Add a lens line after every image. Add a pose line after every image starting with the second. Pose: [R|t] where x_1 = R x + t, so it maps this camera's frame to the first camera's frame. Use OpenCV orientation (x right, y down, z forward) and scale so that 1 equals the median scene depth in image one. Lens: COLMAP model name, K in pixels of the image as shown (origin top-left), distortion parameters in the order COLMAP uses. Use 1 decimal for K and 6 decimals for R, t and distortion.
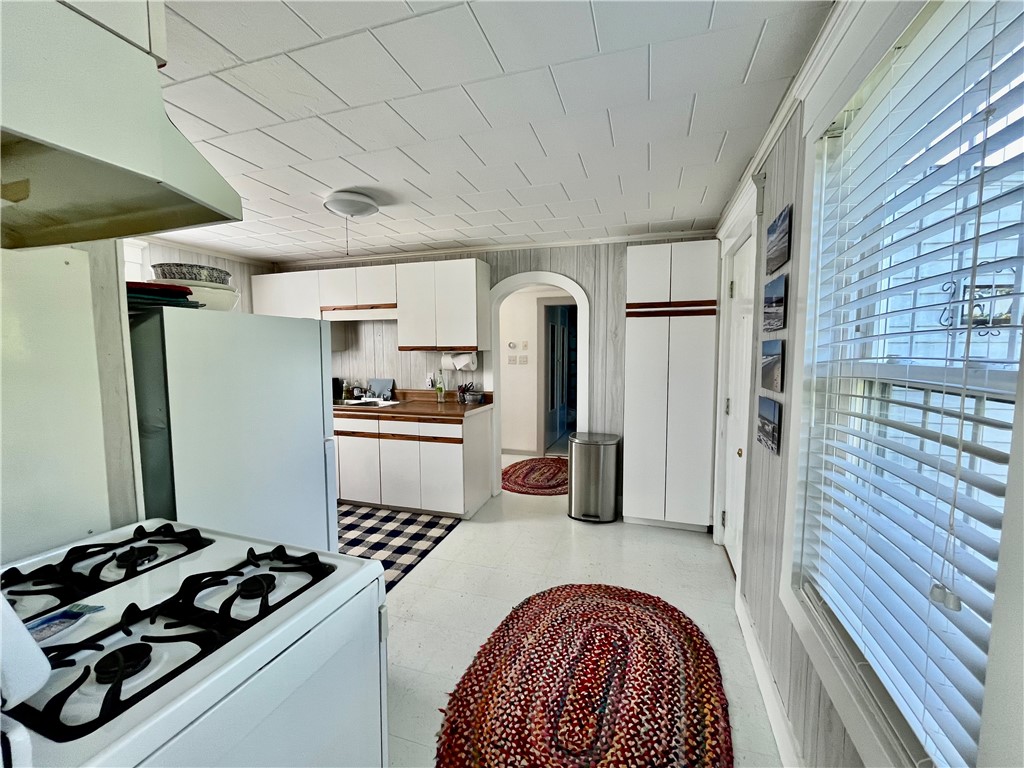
lens RADIAL K [[420.5, 0, 515.4], [0, 420.5, 385.8], [0, 0, 1]] dist [-0.000653, -0.000119]
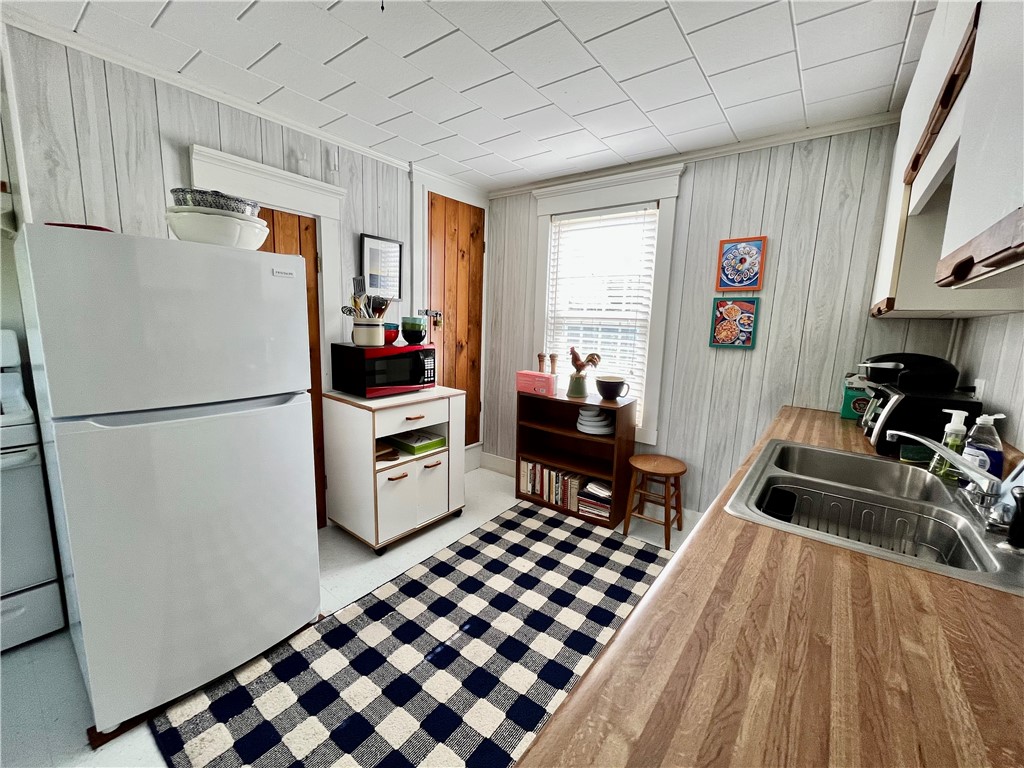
lens RADIAL K [[420.5, 0, 515.4], [0, 420.5, 385.8], [0, 0, 1]] dist [-0.000653, -0.000119]
pose [[-0.323559, 0.137702, -0.936134, -0.046144], [-0.111022, 0.976995, 0.182086, -0.056716], [0.939672, 0.162847, -0.300828, 0.931914]]
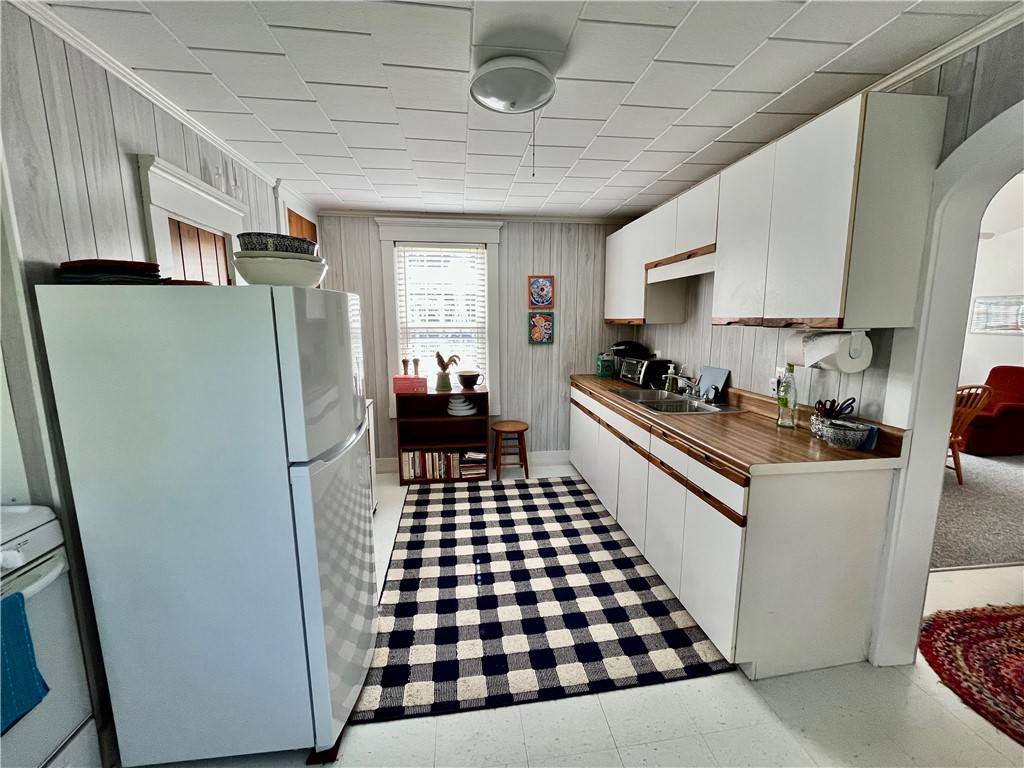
lens RADIAL K [[420.5, 0, 515.4], [0, 420.5, 385.8], [0, 0, 1]] dist [-0.000653, -0.000119]
pose [[0.435791, 0.145106, -0.888274, 0.145233], [-0.075971, 0.989327, 0.124342, -0.053786], [0.896836, 0.013296, 0.442163, 0.513676]]
